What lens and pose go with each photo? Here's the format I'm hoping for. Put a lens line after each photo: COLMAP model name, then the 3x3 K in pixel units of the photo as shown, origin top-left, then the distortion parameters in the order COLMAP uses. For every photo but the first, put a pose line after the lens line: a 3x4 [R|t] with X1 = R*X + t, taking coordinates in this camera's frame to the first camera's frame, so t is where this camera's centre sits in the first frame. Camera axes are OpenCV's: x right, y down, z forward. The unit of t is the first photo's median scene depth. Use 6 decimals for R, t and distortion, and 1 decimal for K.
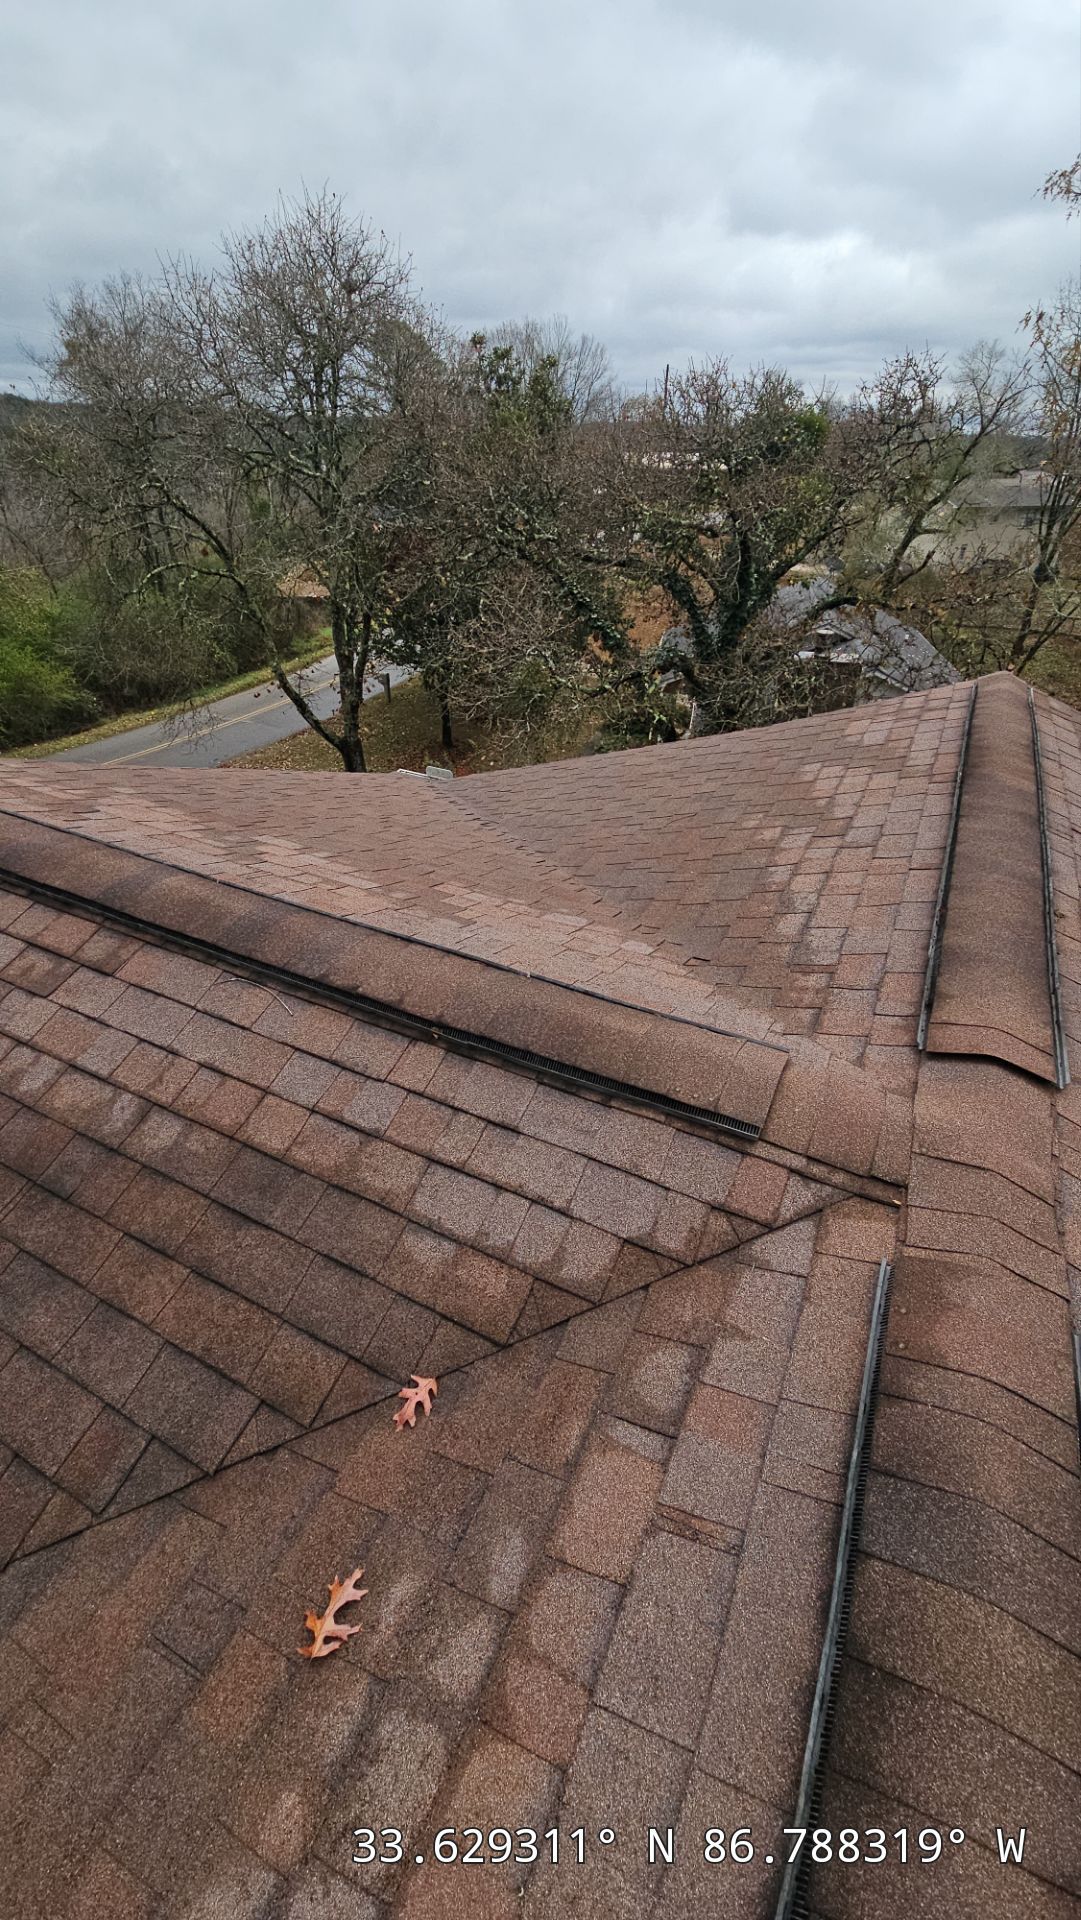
lens RADIAL K [[773.1, 0, 527.1], [0, 773.1, 956.8], [0, 0, 1]] dist [0.014190, -0.008459]
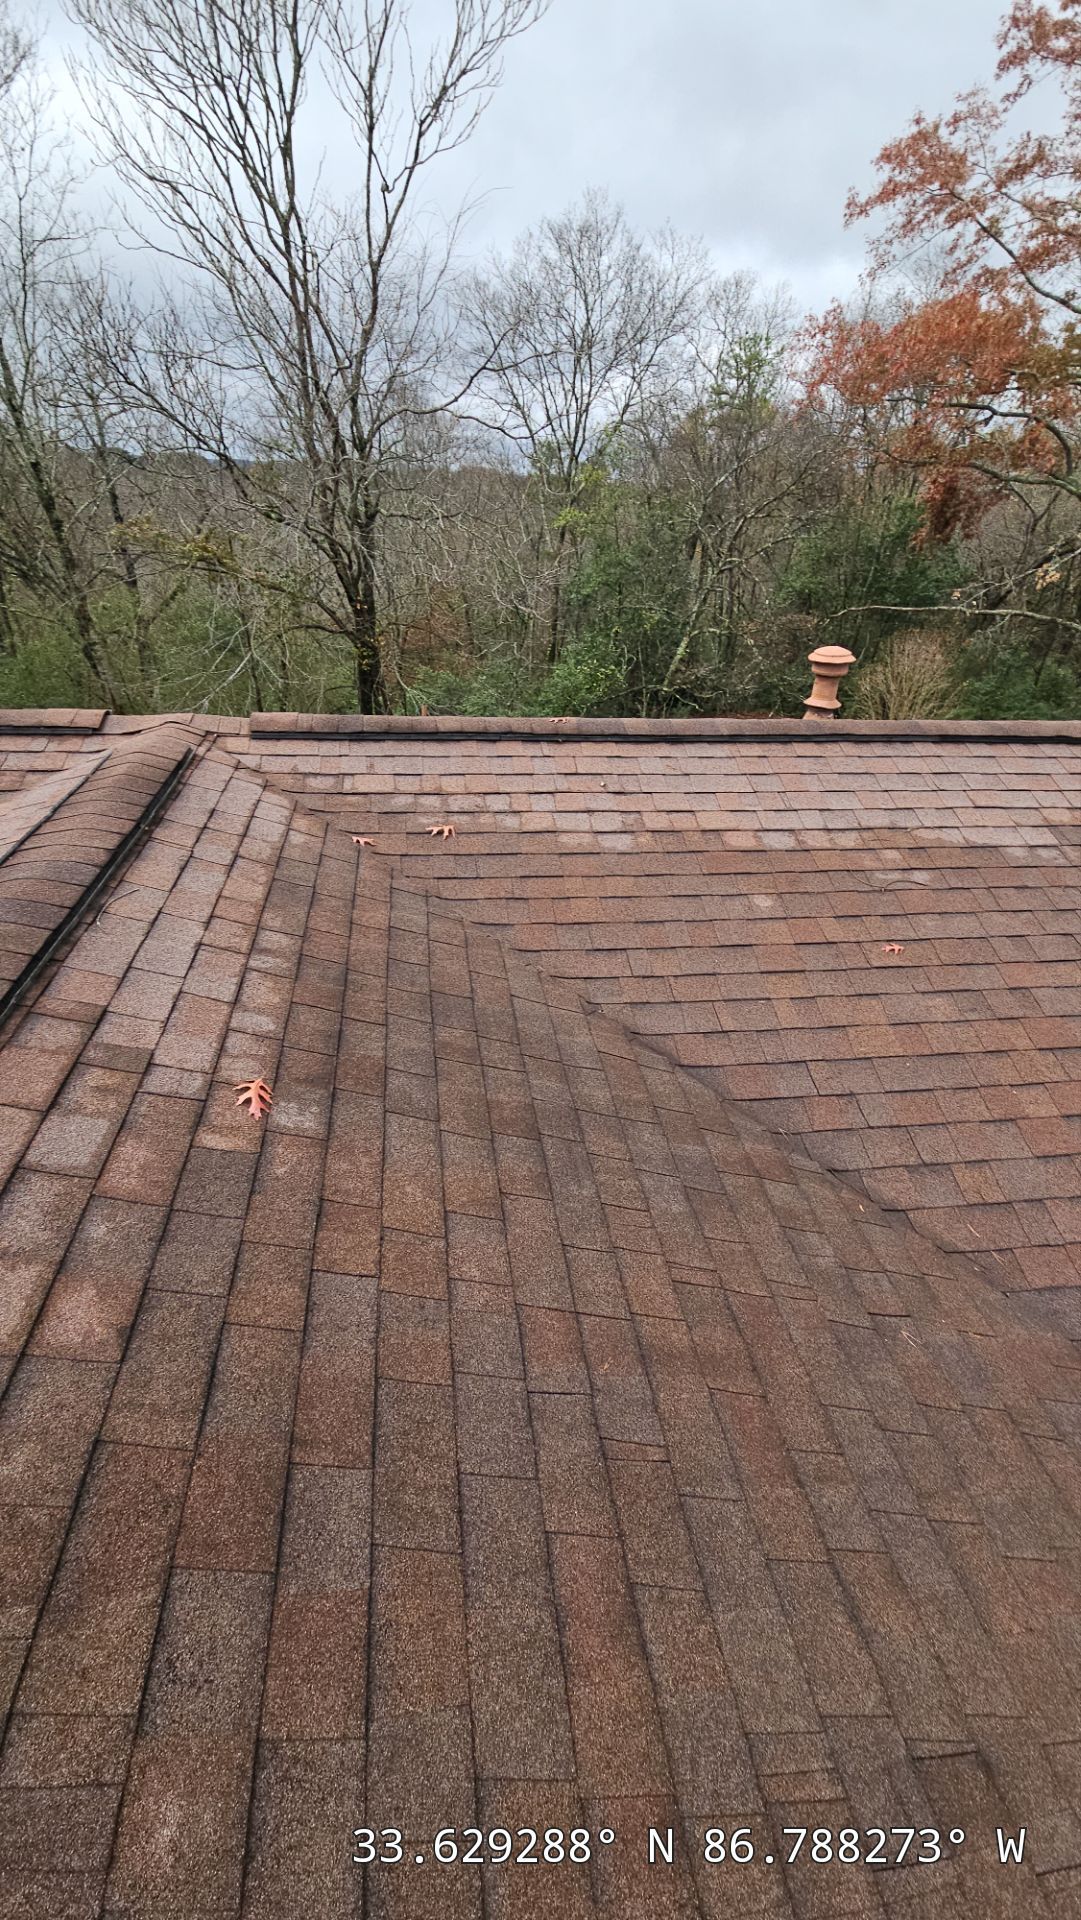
lens RADIAL K [[773.1, 0, 532.4], [0, 773.1, 963.6], [0, 0, 1]] dist [0.014190, -0.008459]
pose [[-0.571648, -0.471593, 0.671430, -1.714963], [0.404981, 0.549521, 0.730764, -0.543546], [-0.713589, 0.689656, -0.123146, 0.966938]]
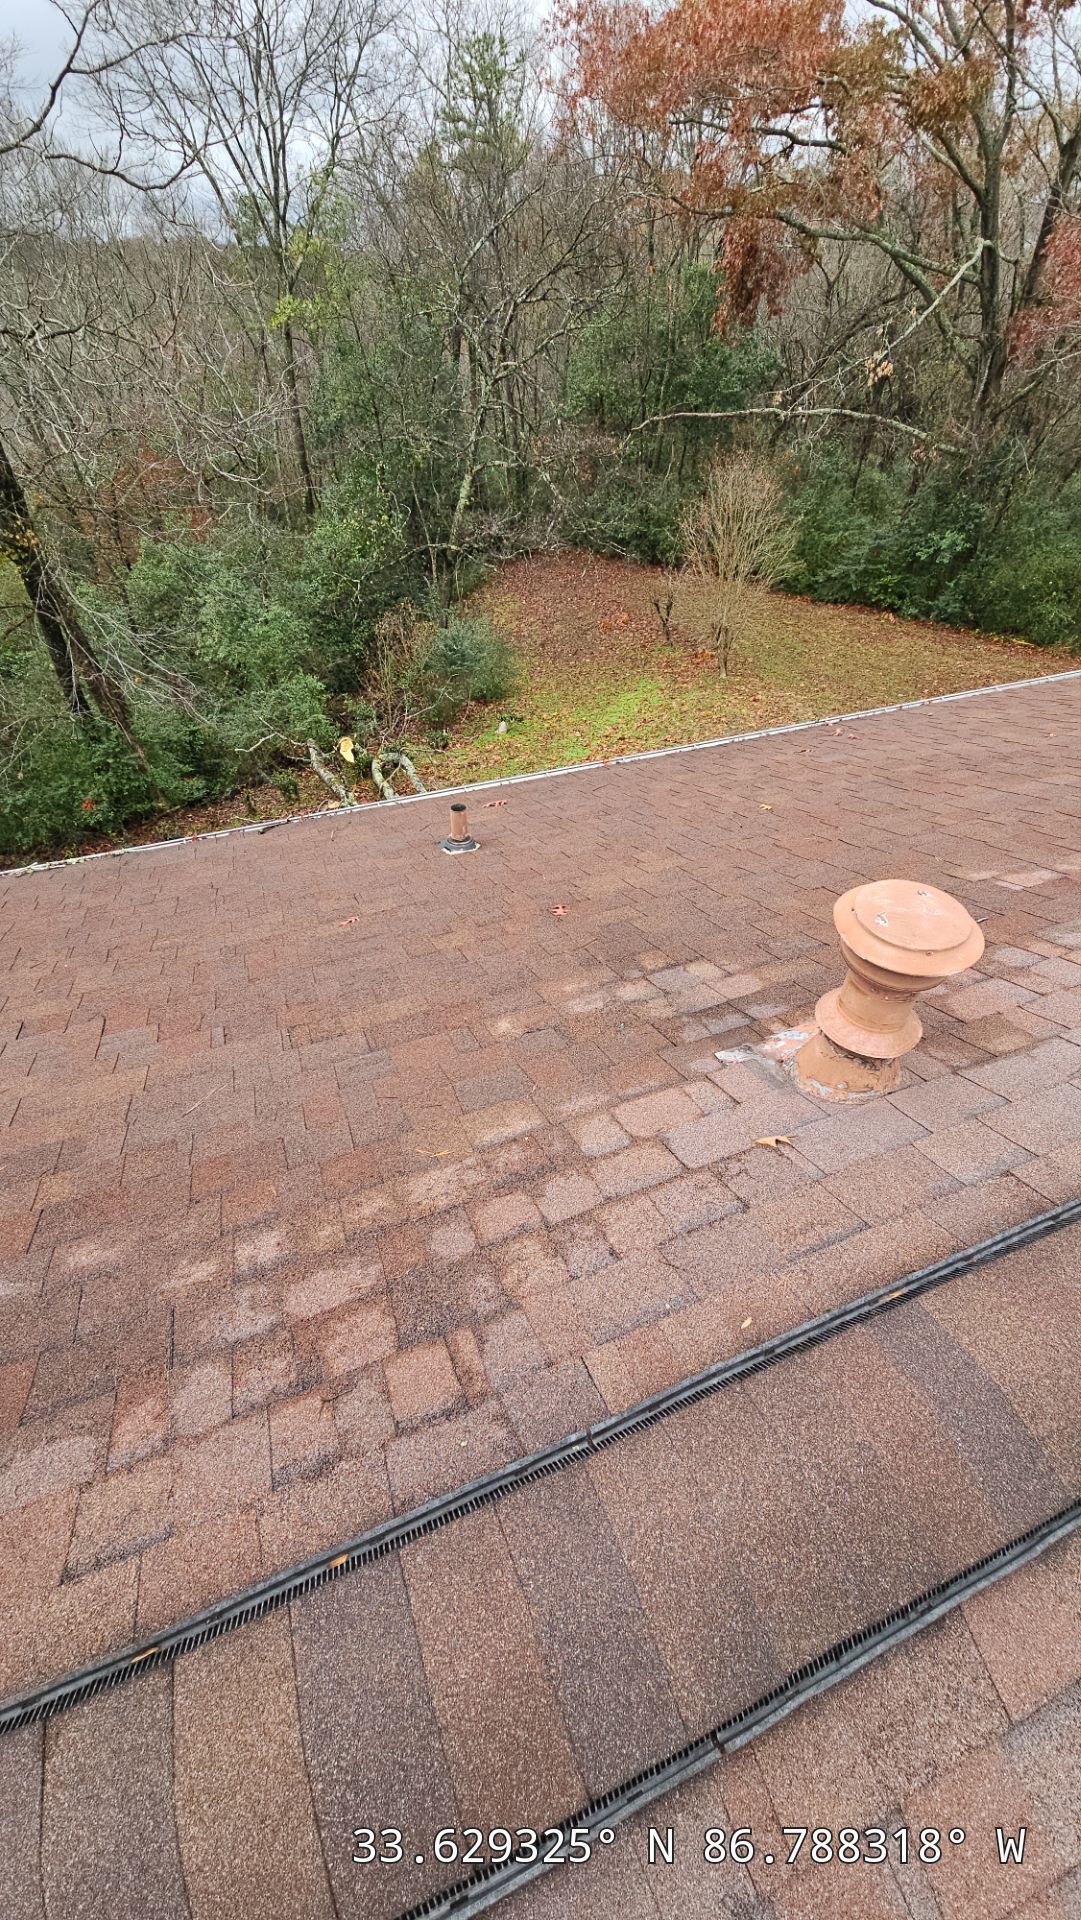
lens RADIAL K [[773.1, 0, 537.6], [0, 773.1, 969.8], [0, 0, 1]] dist [0.014190, -0.008459]
pose [[-0.763997, -0.458423, 0.454045, -0.150978], [0.330130, 0.326885, 0.885528, 0.368763], [-0.554367, 0.826435, -0.098400, -0.465994]]
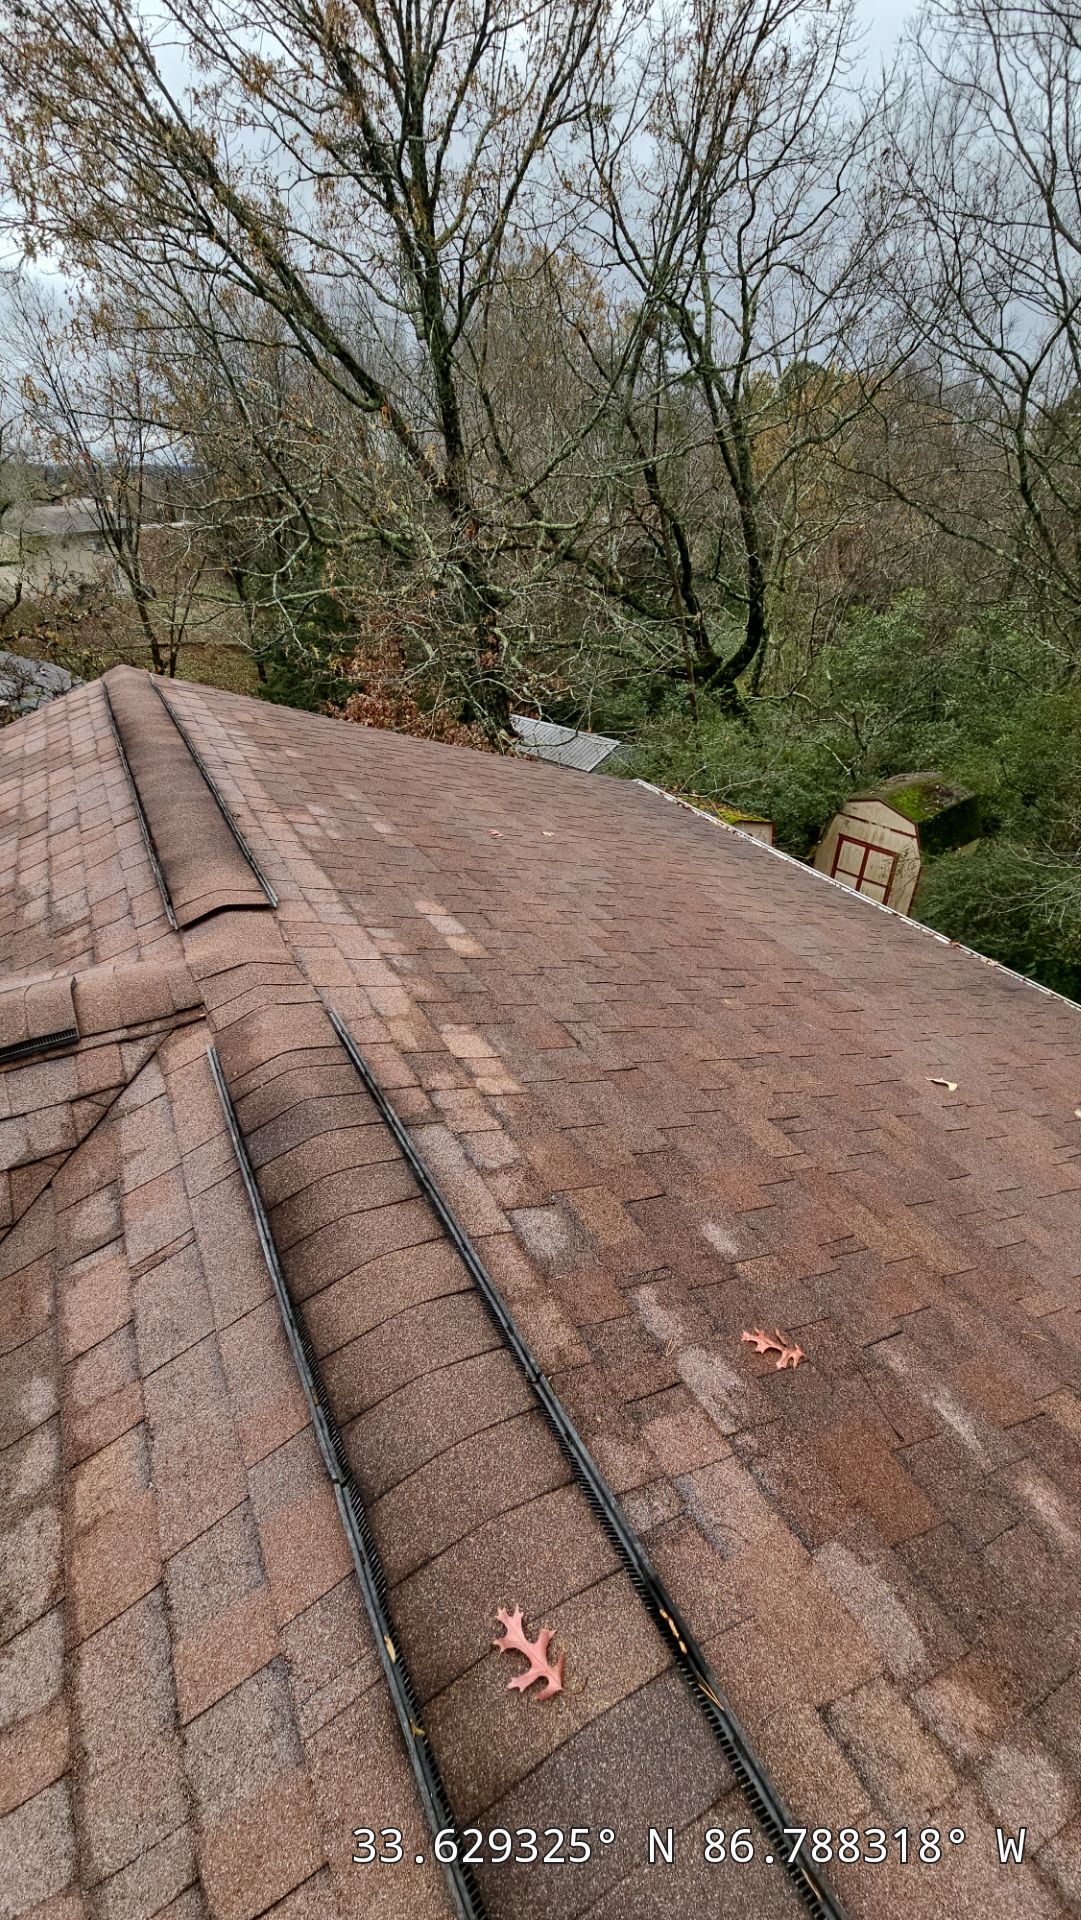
lens RADIAL K [[796.1, 0, 542.5], [0, 796.1, 975.0], [0, 0, 1]] dist [0.006072, -0.000199]
pose [[0.565862, -0.459963, 0.684276, -0.082829], [0.474416, 0.860417, 0.186044, 0.251596], [-0.674336, 0.219356, 0.705091, -0.325328]]
